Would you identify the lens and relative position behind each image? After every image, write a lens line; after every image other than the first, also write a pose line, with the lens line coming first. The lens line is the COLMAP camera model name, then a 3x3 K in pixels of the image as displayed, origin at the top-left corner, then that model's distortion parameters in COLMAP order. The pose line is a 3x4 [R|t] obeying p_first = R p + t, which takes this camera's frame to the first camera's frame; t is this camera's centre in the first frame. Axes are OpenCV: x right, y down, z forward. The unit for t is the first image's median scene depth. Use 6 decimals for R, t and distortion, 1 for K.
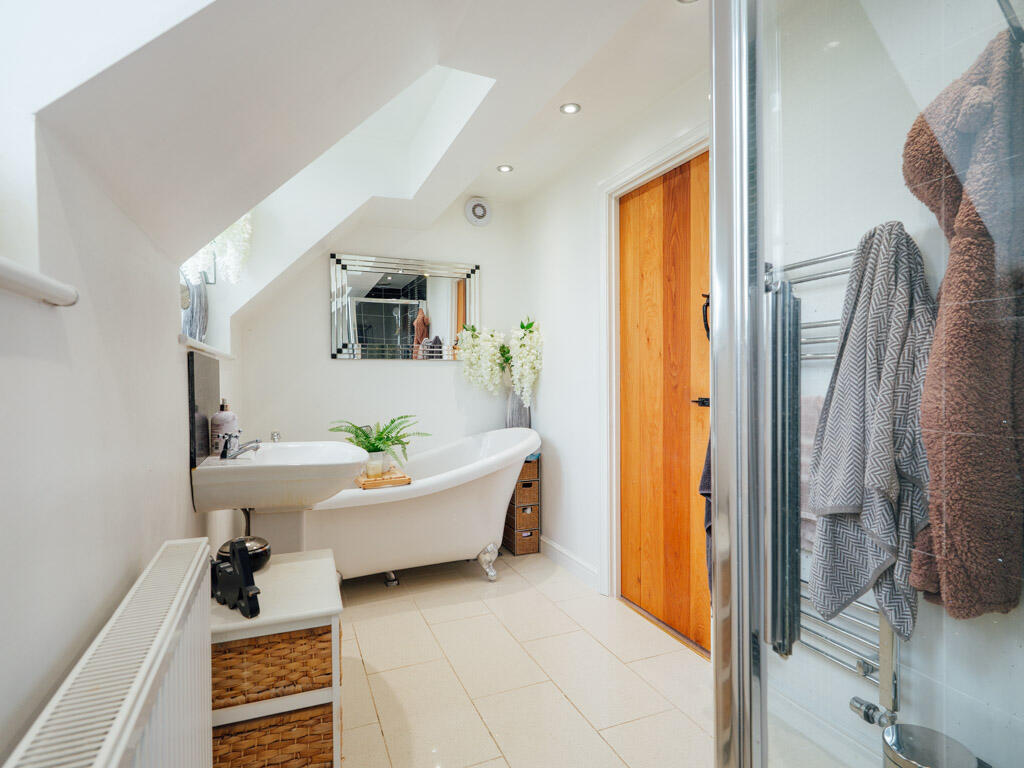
lens RADIAL K [[554.3, 0, 514.9], [0, 554.3, 384.0], [0, 0, 1]] dist [0.006754, -0.001560]
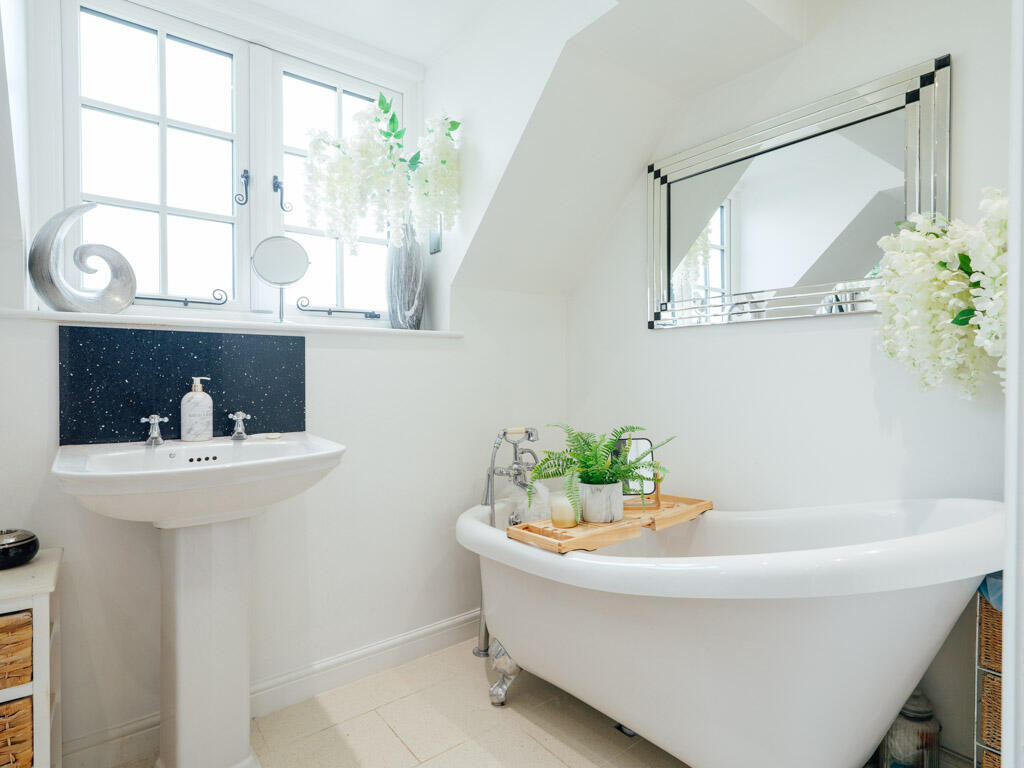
lens RADIAL K [[554.3, 0, 514.8], [0, 554.3, 379.6], [0, 0, 1]] dist [0.006754, -0.001560]
pose [[0.271900, 0.012719, -0.962242, 0.246523], [-0.007922, 0.999908, 0.010978, 0.006845], [0.962293, 0.004637, 0.271976, 0.673022]]
